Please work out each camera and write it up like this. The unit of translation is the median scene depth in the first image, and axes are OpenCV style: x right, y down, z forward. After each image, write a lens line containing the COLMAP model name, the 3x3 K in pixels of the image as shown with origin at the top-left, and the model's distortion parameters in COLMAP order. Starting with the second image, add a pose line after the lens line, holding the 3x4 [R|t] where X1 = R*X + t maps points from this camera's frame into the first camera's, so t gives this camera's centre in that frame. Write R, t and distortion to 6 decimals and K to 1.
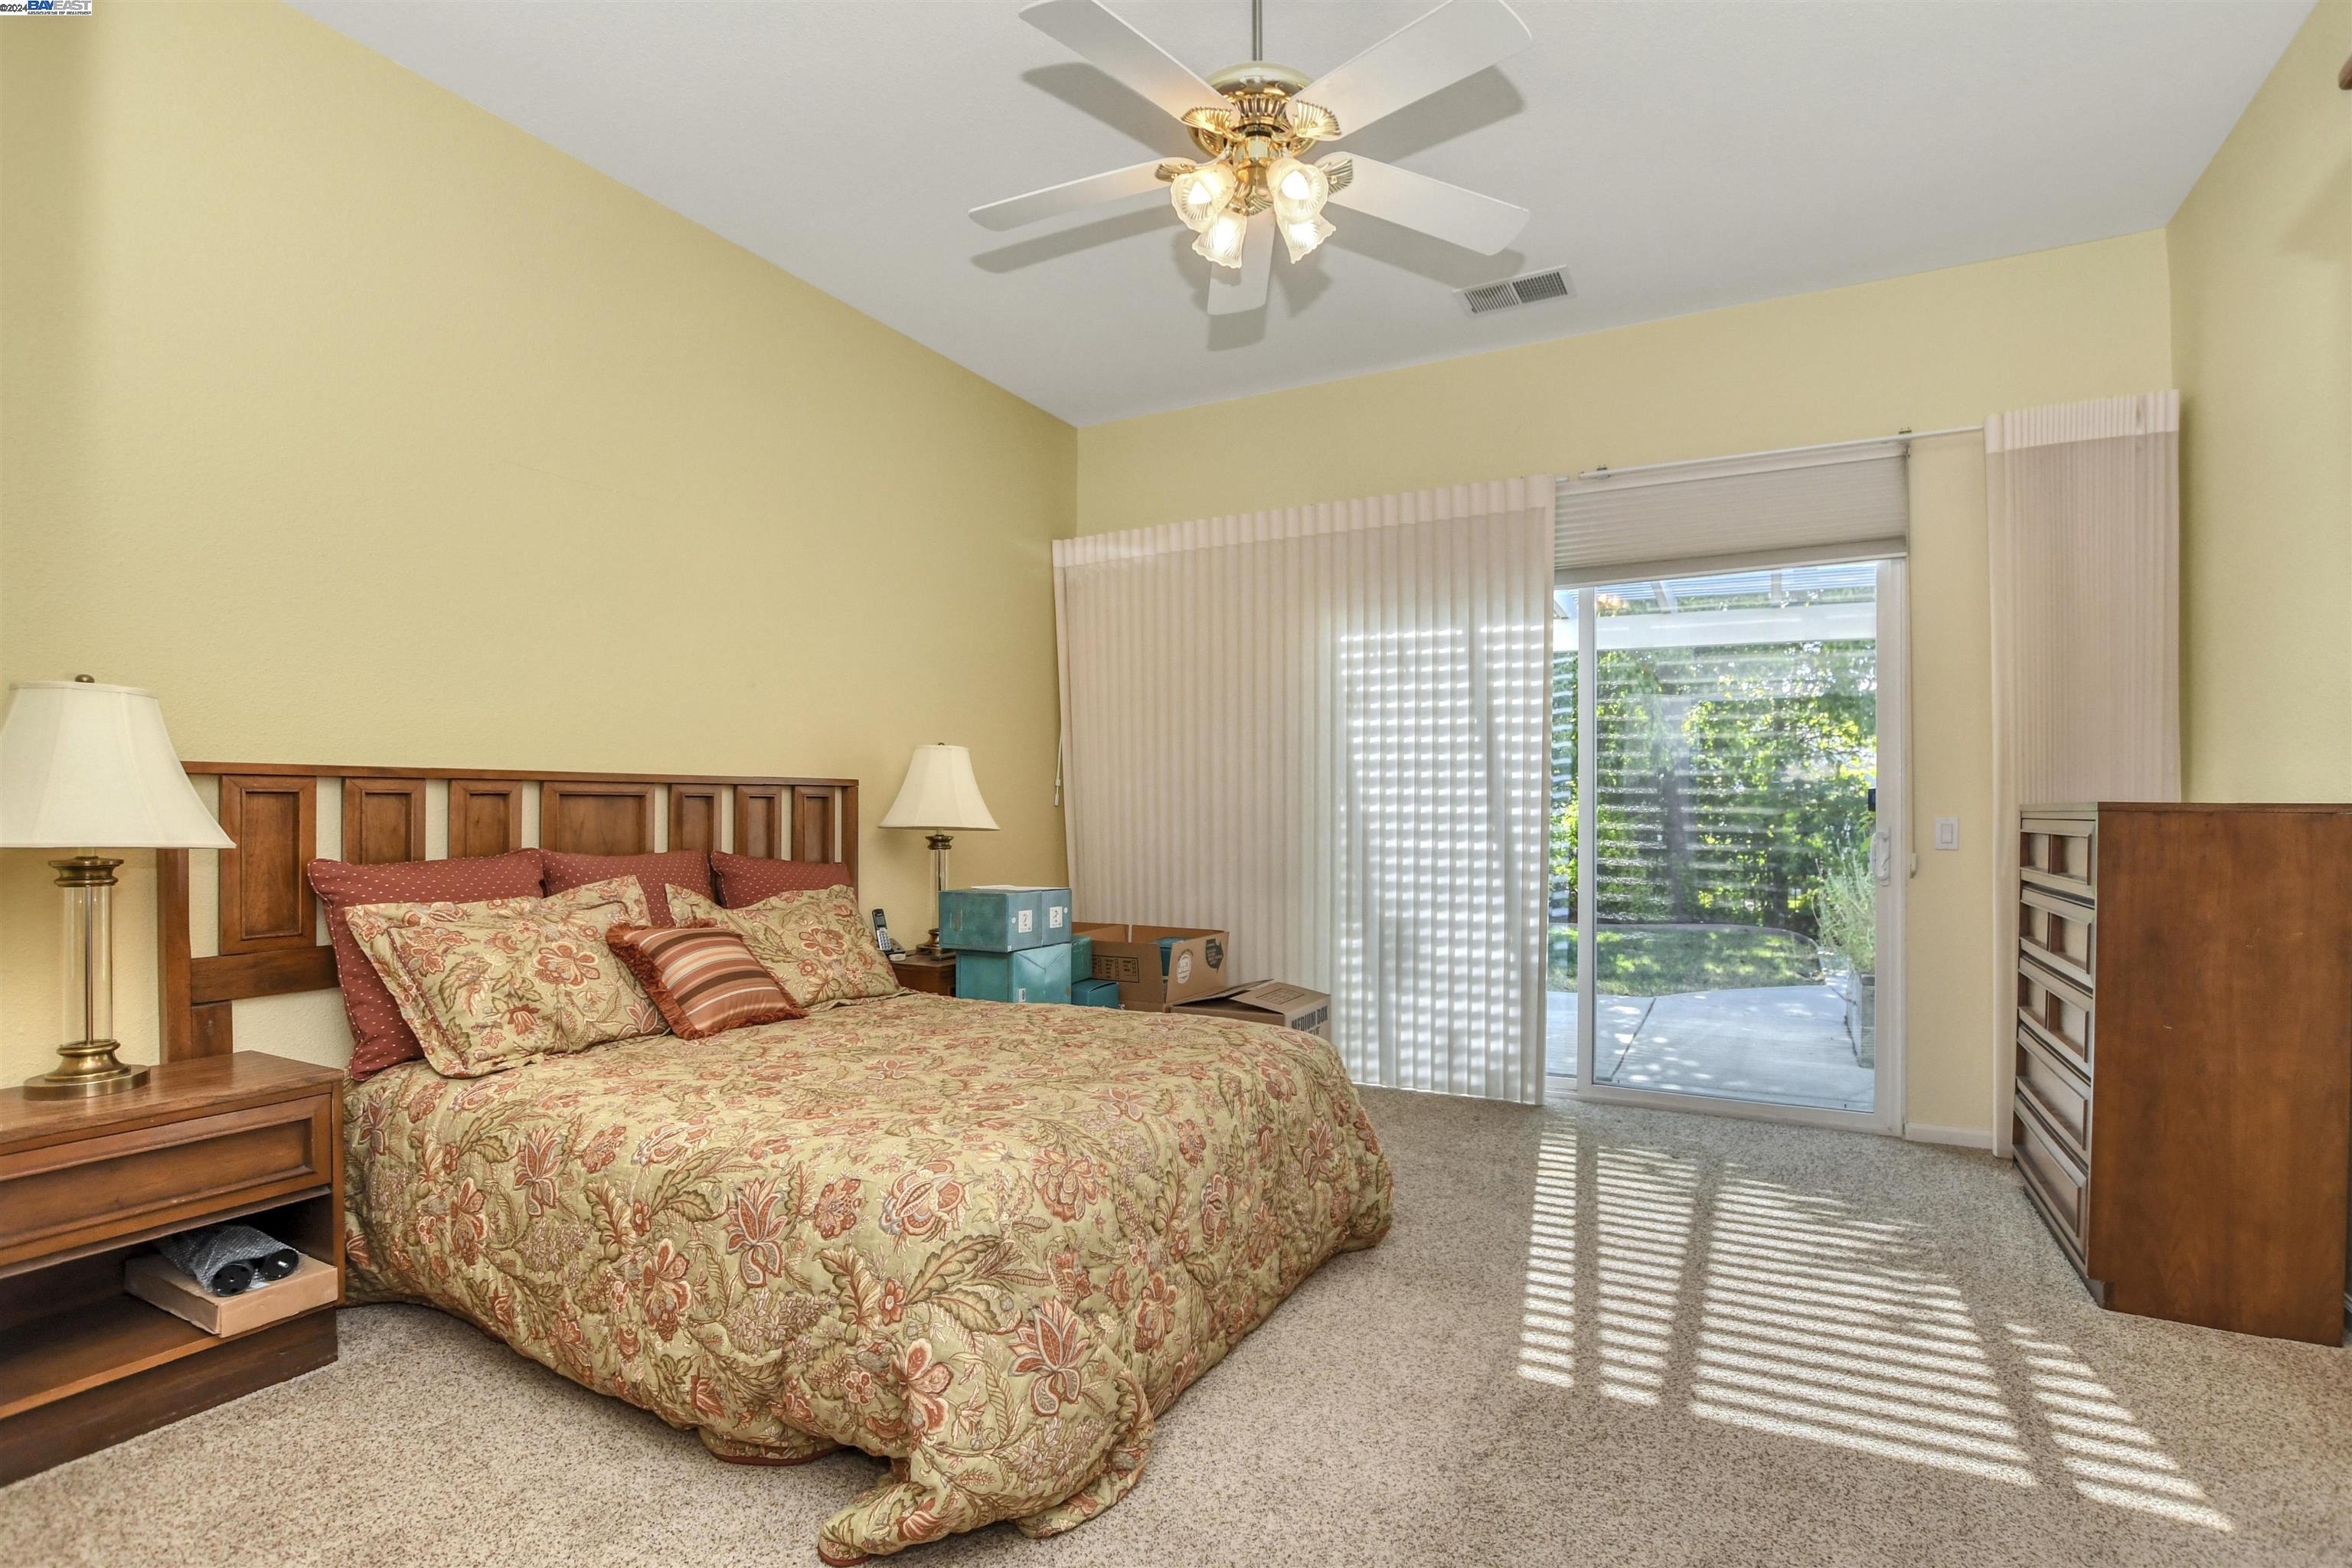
lens RADIAL K [[1096.1, 0, 1188.8], [0, 1096.1, 803.6], [0, 0, 1]] dist [-0.028546, -0.000637]
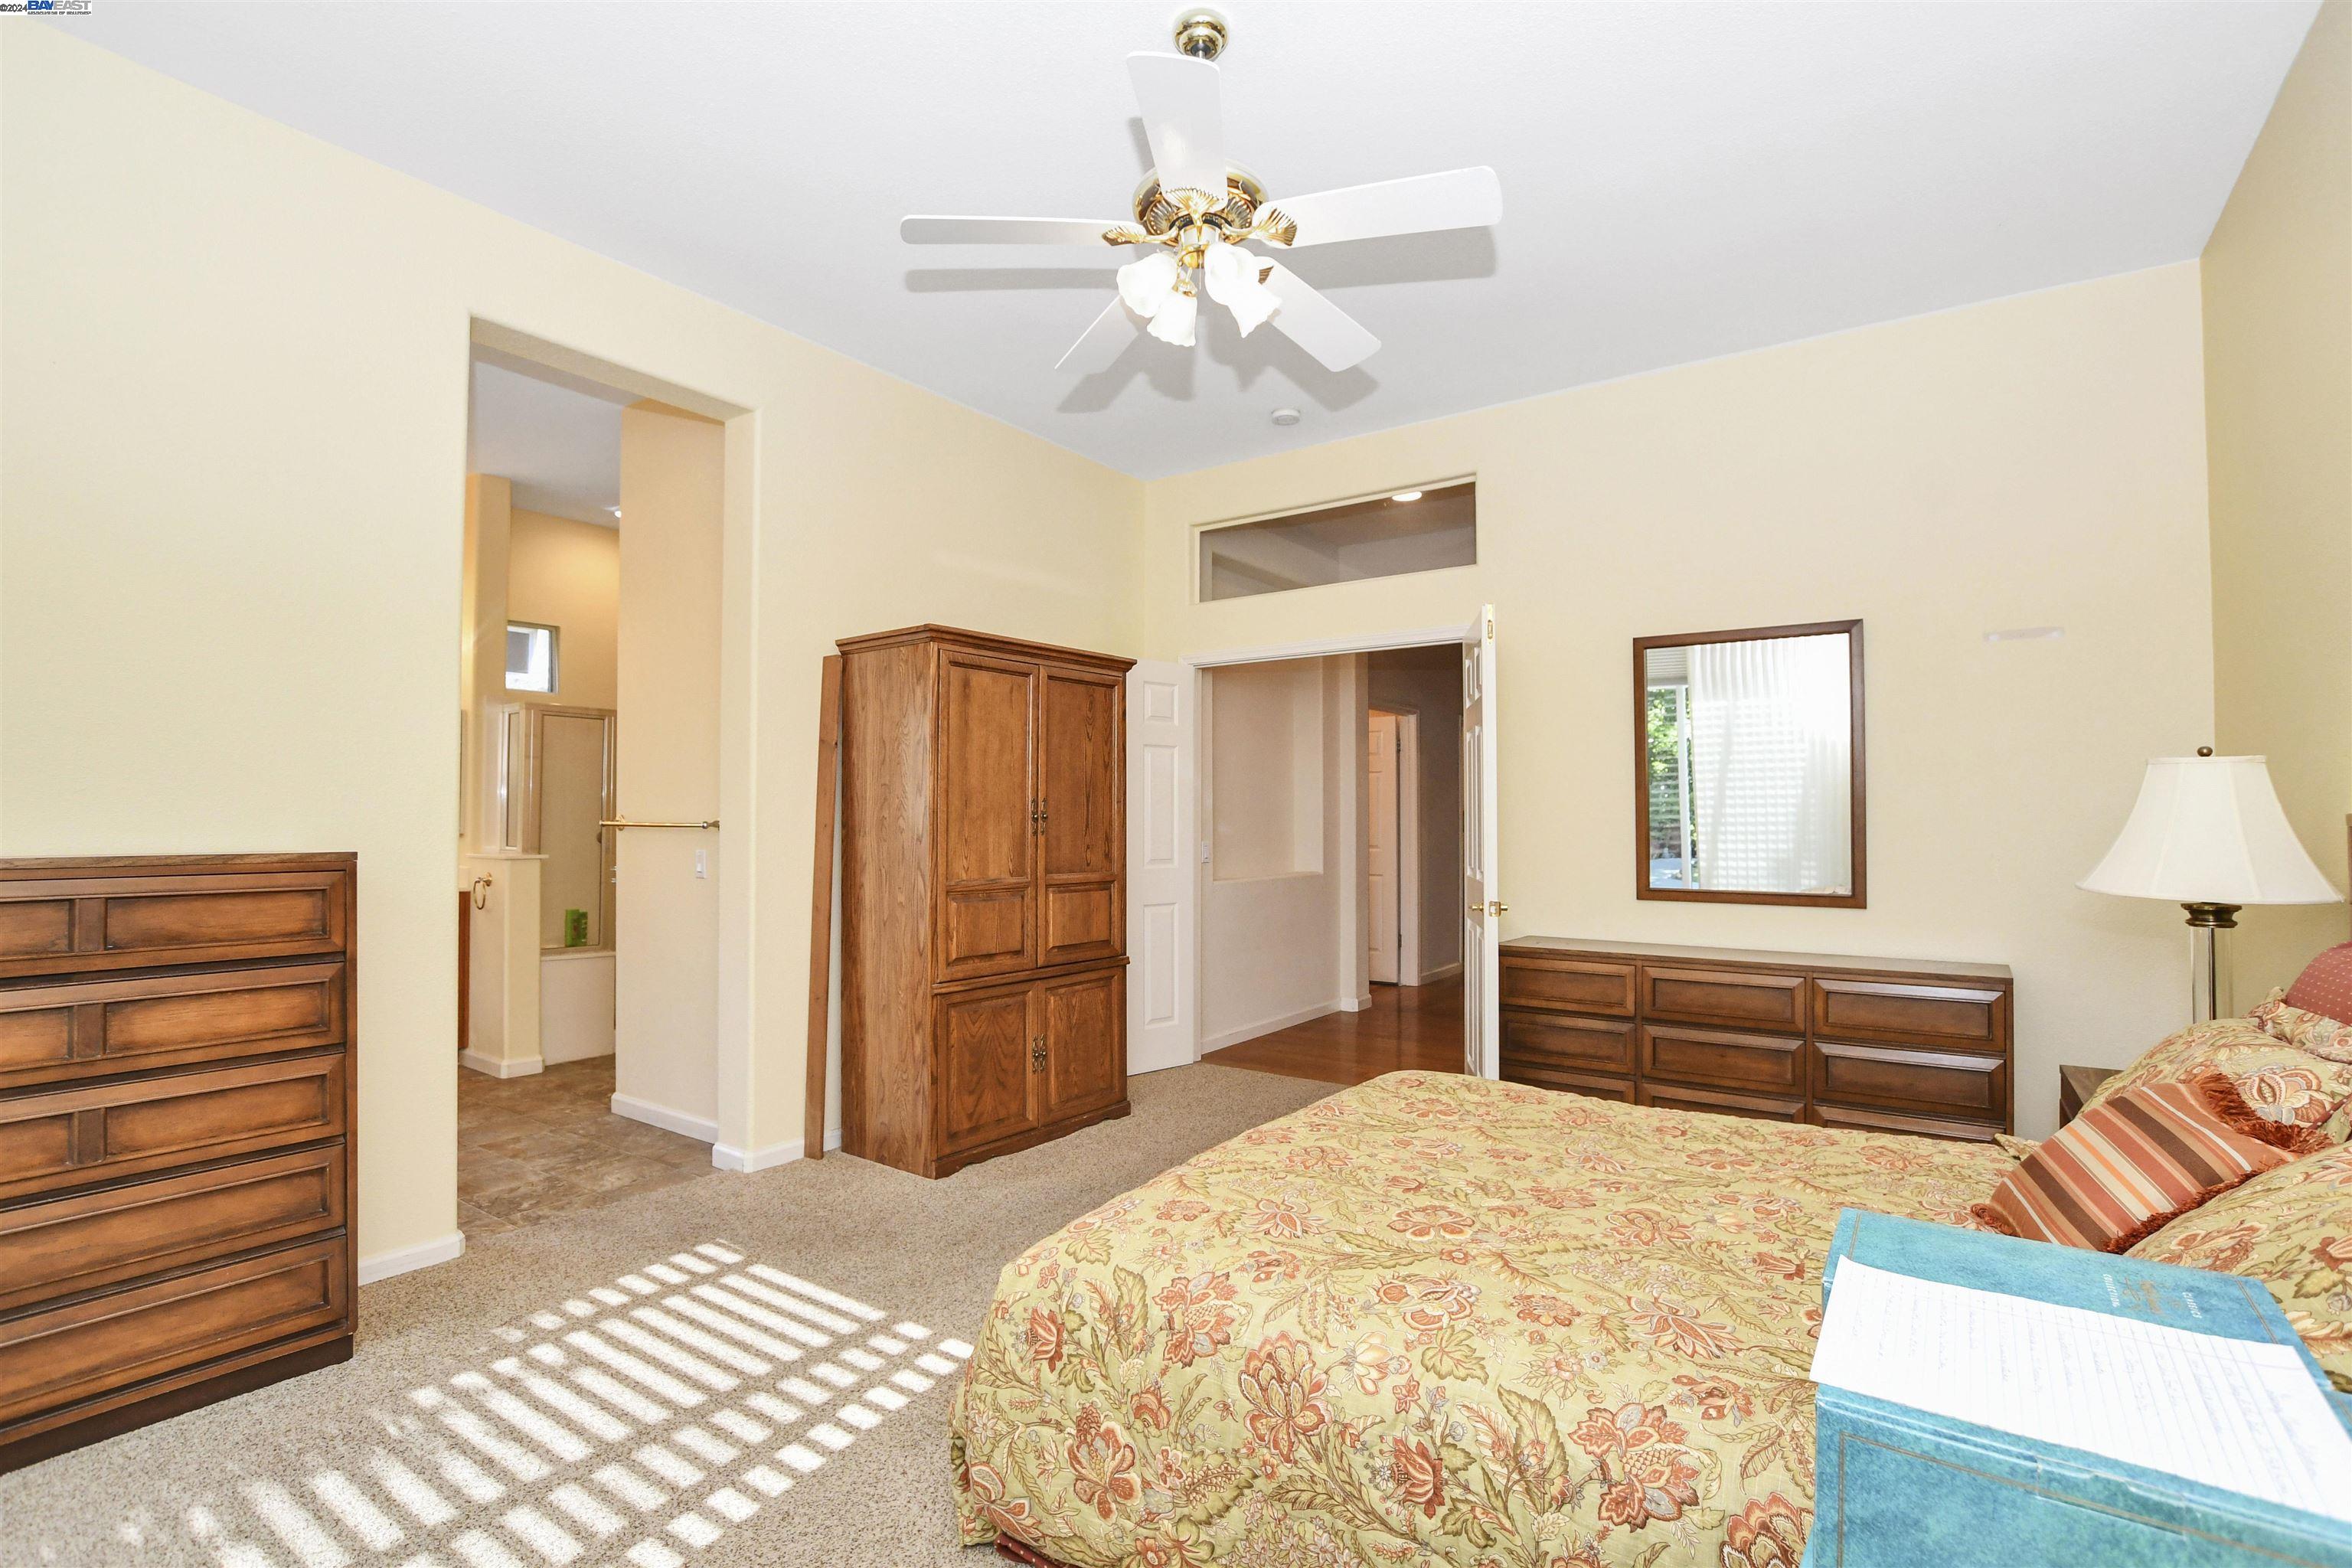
lens RADIAL K [[1096.1, 0, 1188.8], [0, 1096.1, 803.6], [0, 0, 1]] dist [-0.028546, -0.000637]
pose [[-0.991922, 0.002819, 0.126818, -0.065262], [0.001220, 0.999919, -0.012687, -0.042585], [-0.126843, -0.012430, -0.991845, 2.086542]]
